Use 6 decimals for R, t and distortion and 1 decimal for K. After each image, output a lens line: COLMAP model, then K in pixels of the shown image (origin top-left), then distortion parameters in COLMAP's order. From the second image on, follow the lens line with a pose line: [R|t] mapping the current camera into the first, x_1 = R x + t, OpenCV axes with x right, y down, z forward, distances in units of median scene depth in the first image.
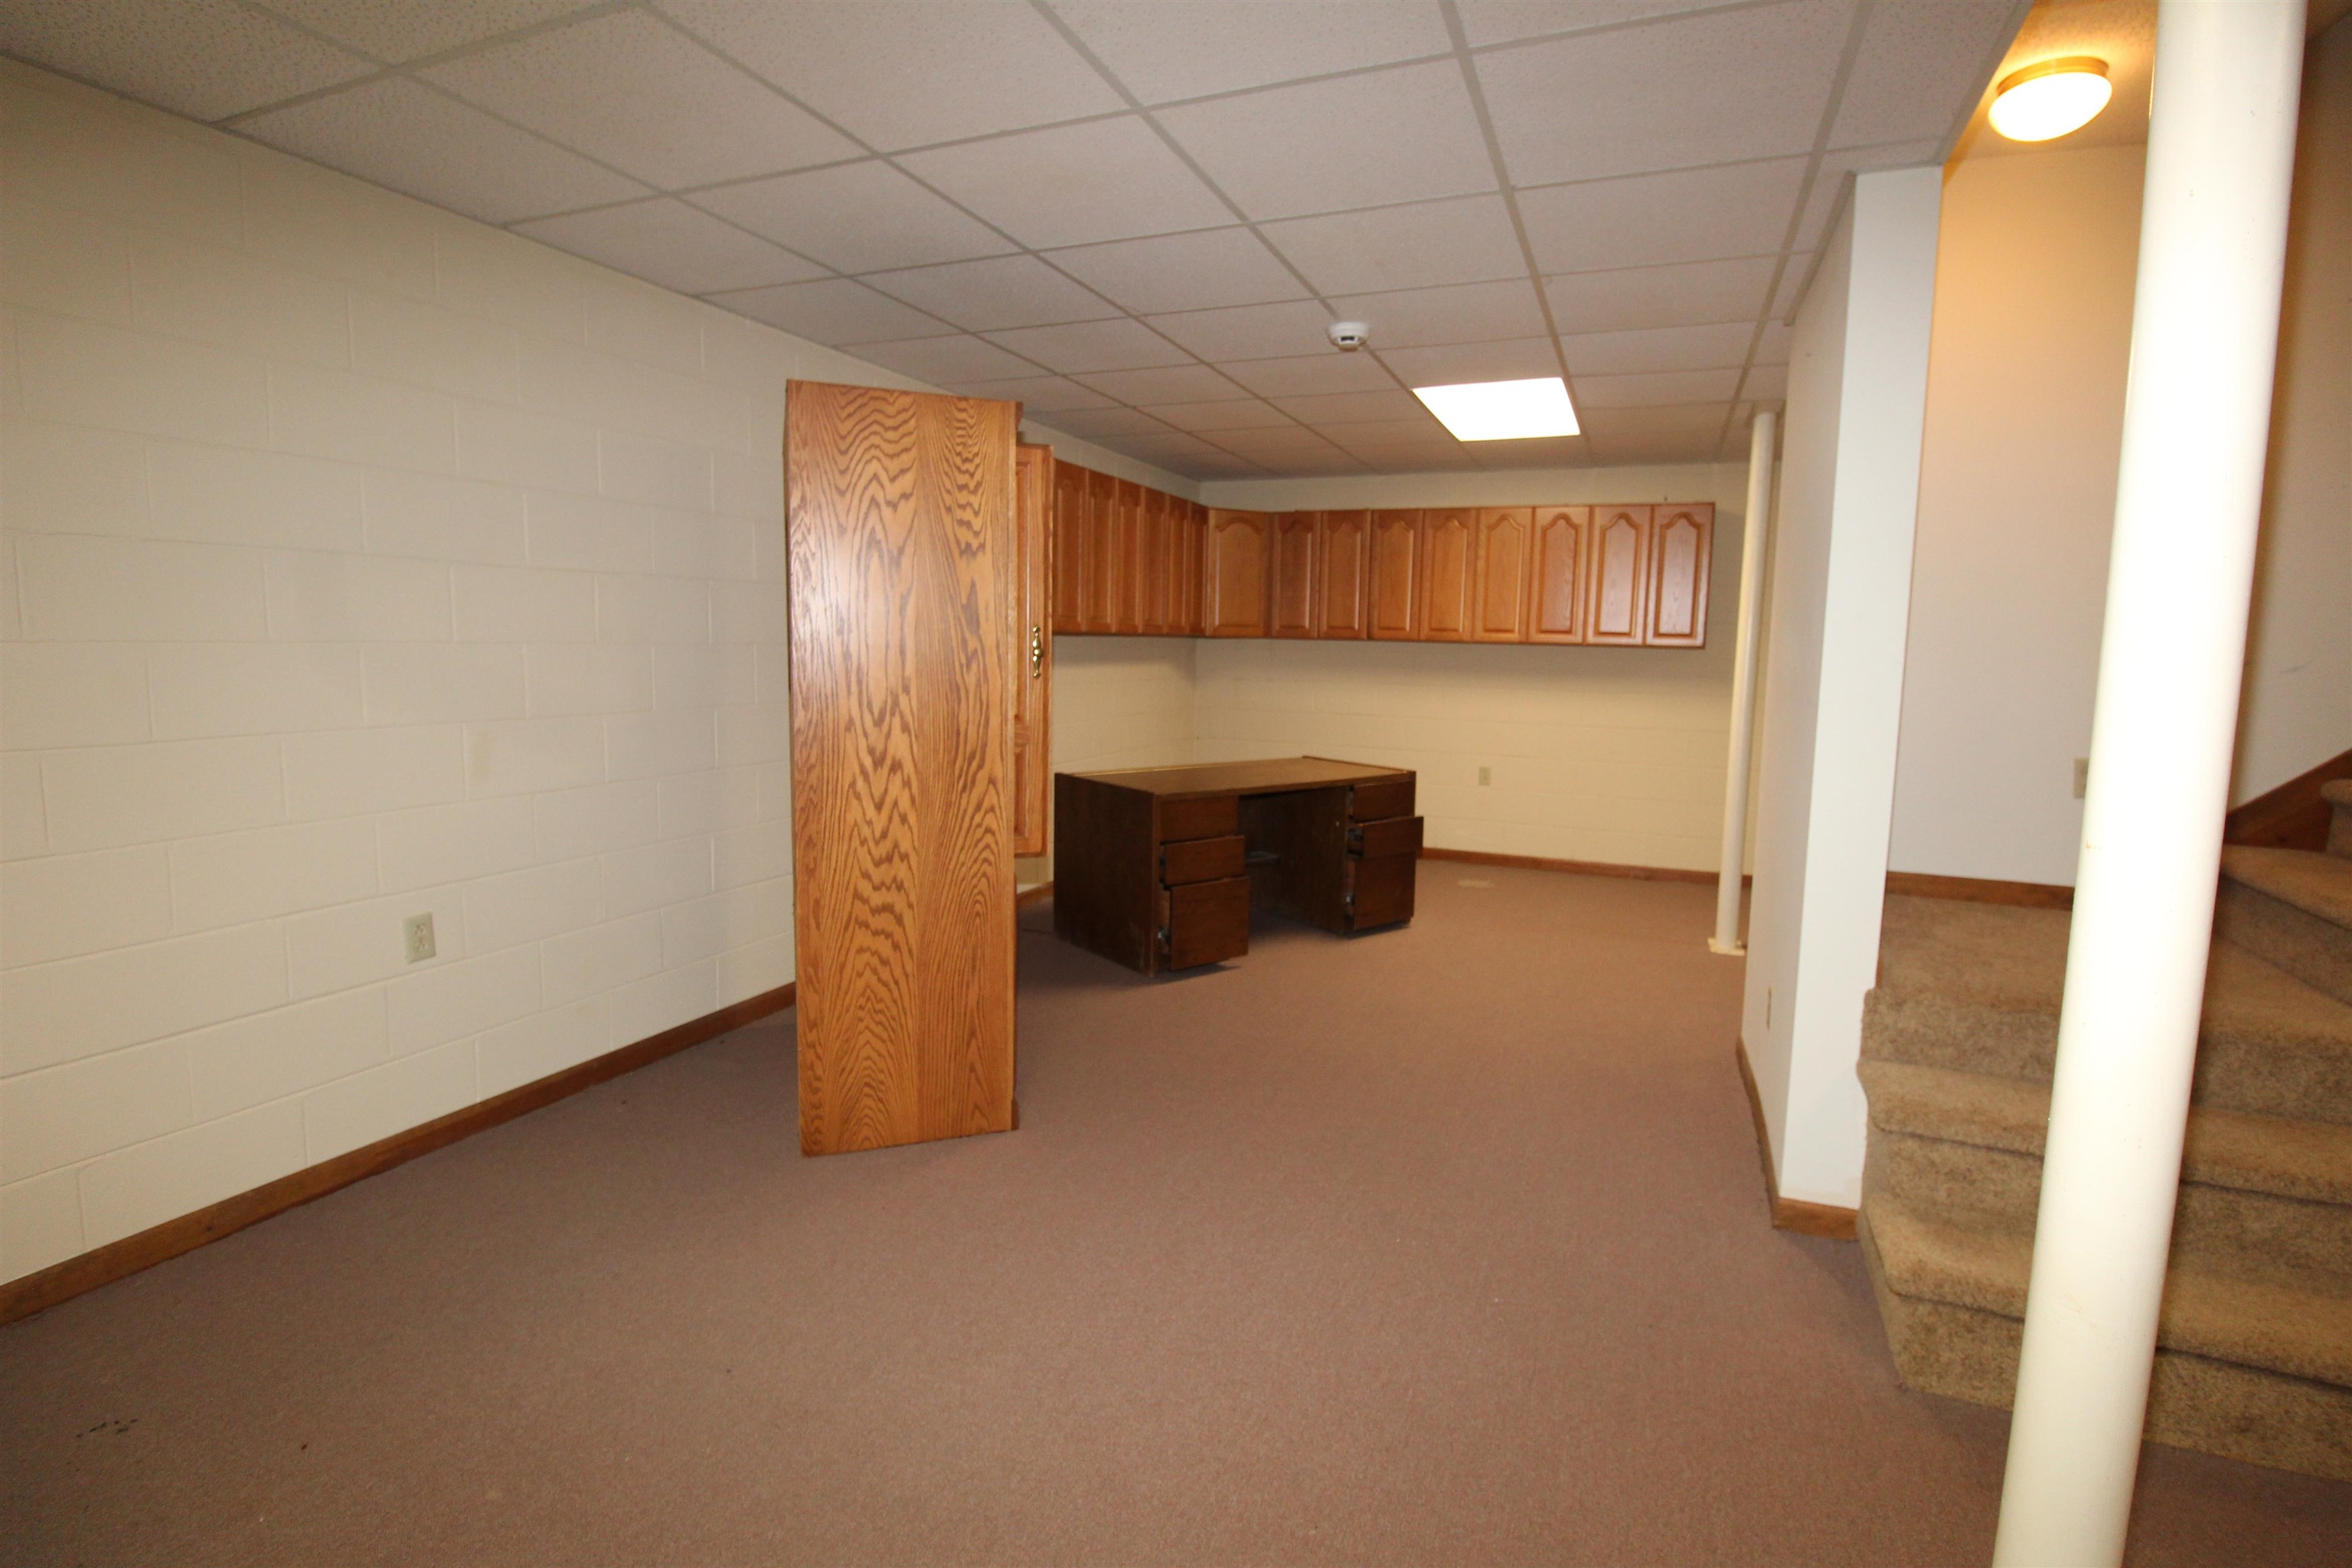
lens RADIAL K [[1132.9, 0, 1172.3], [0, 1132.9, 772.6], [0, 0, 1]] dist [-0.000772, -0.000085]
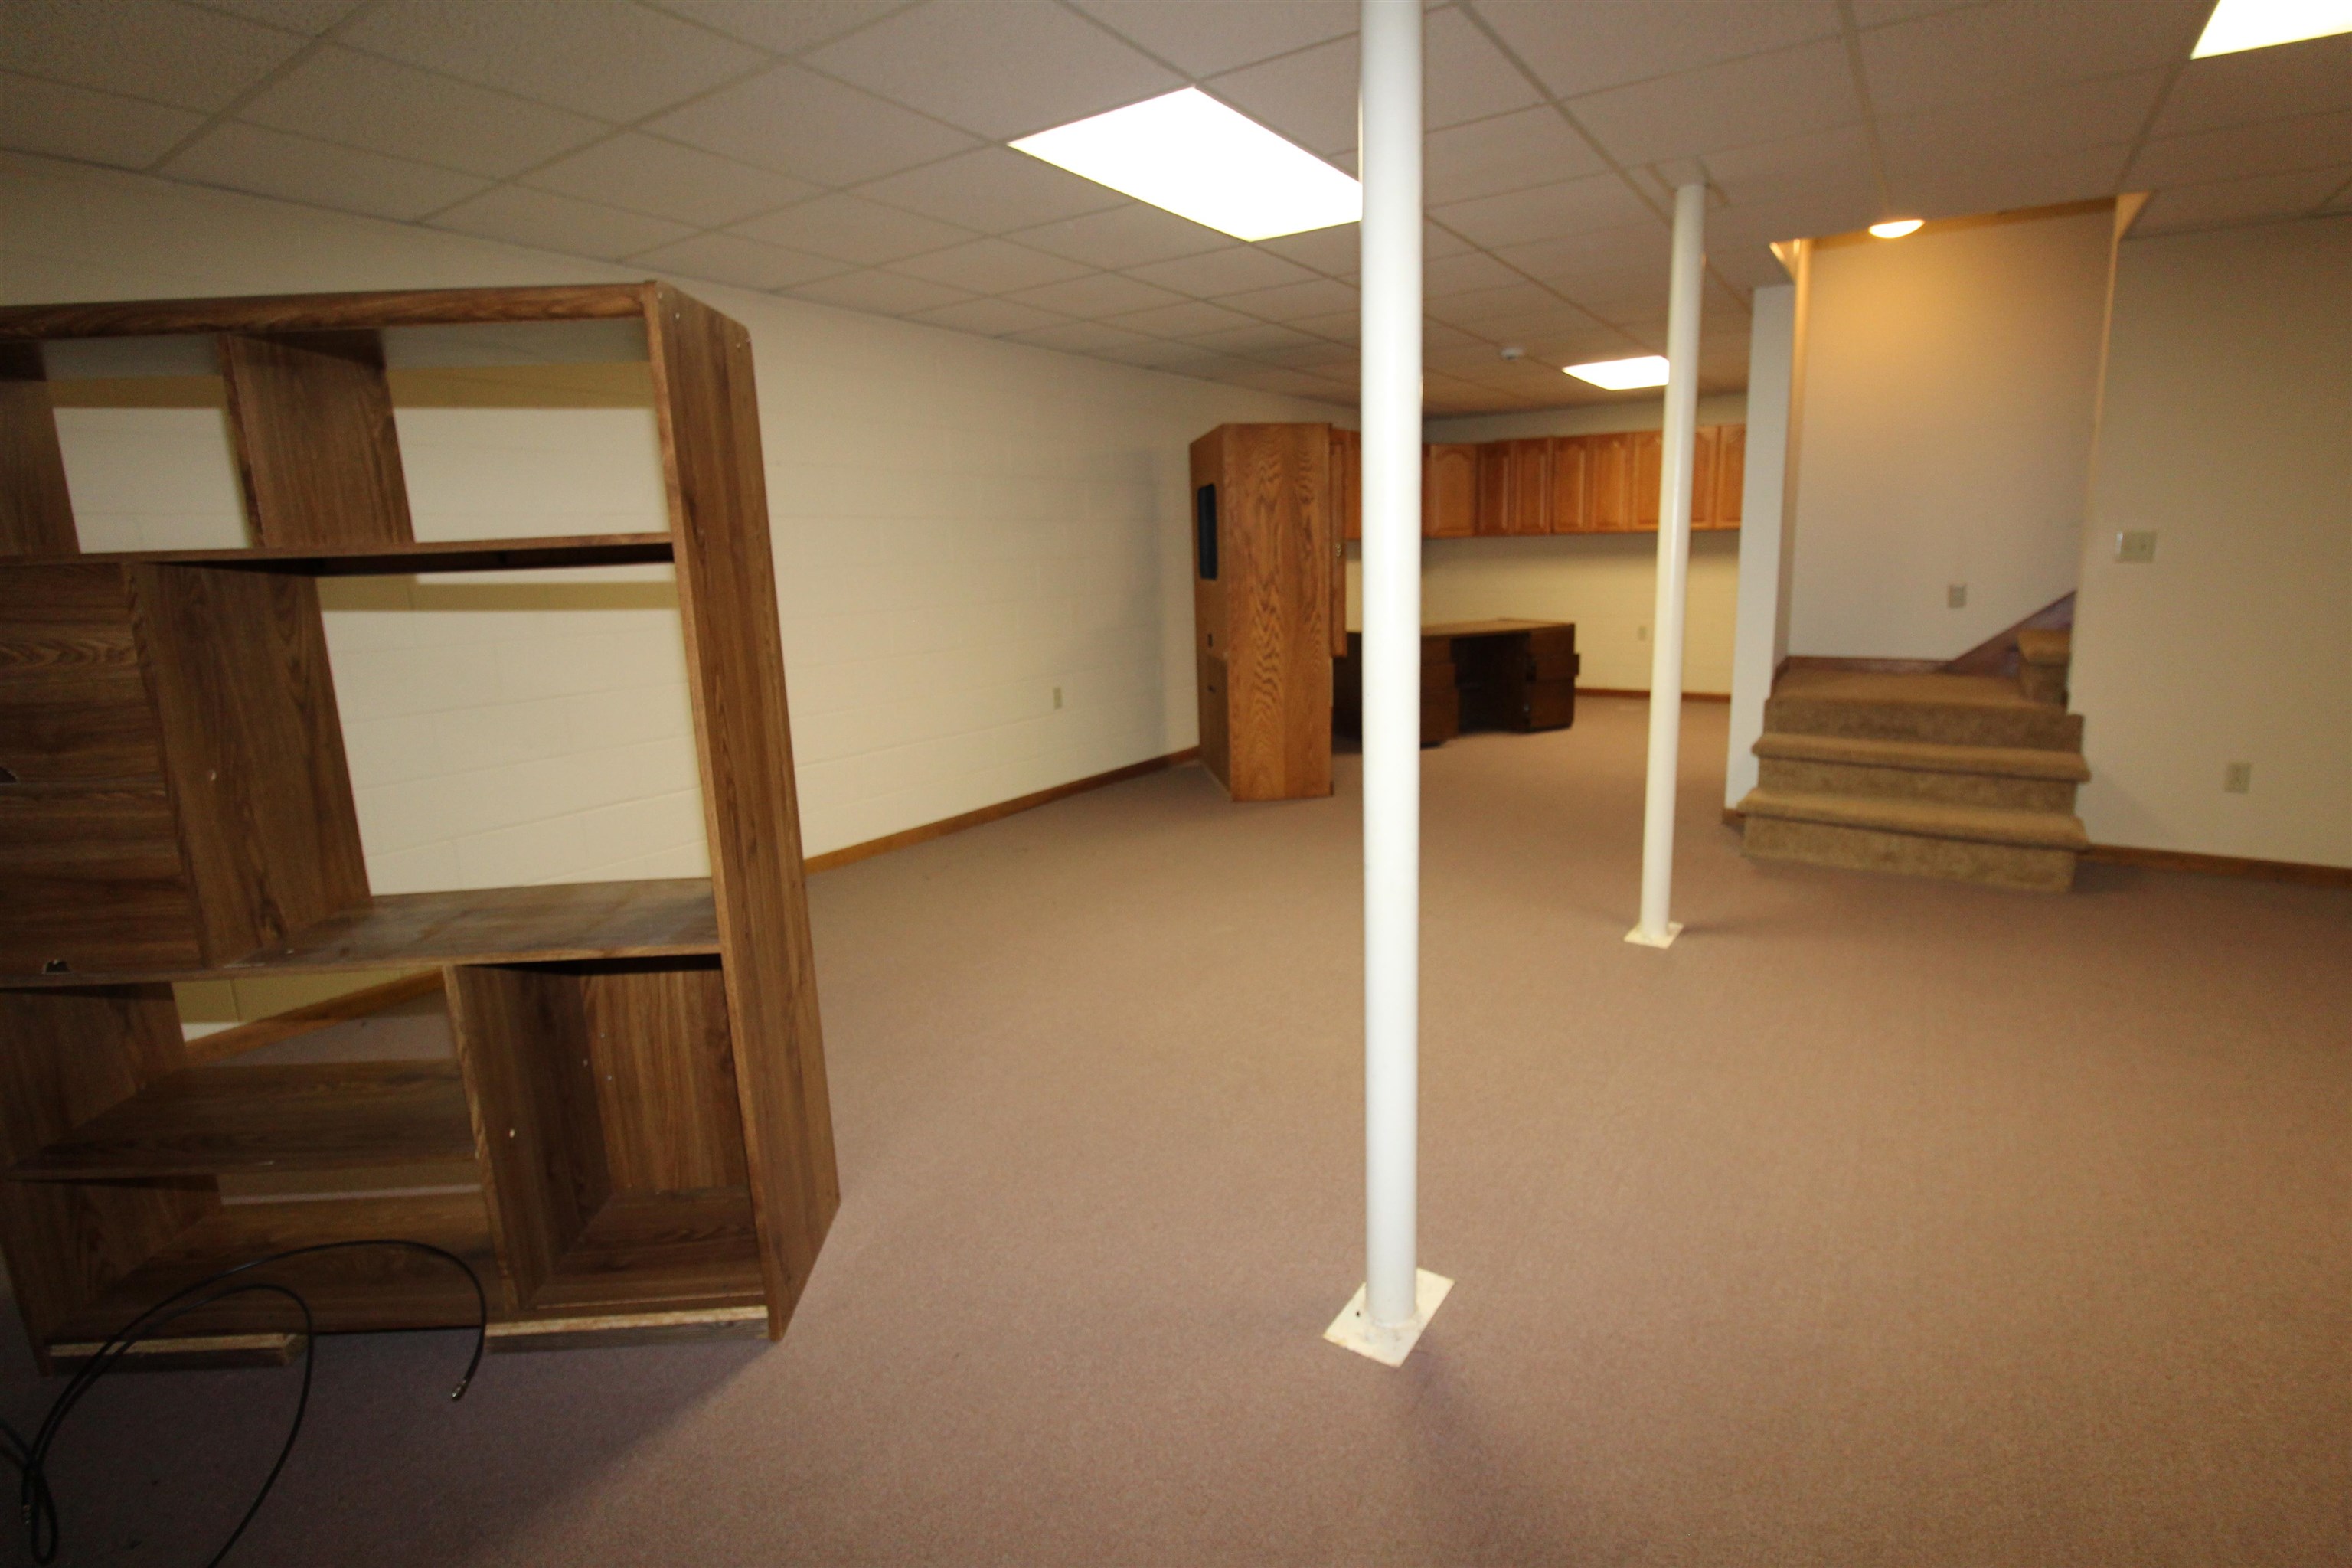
lens RADIAL K [[1132.9, 0, 1191.3], [0, 1132.9, 785.0], [0, 0, 1]] dist [-0.000772, -0.000085]
pose [[0.983314, -0.013039, -0.181448, -0.022264], [0.028920, 0.995948, 0.085158, 0.127993], [0.179602, -0.088985, 0.979706, -1.032269]]
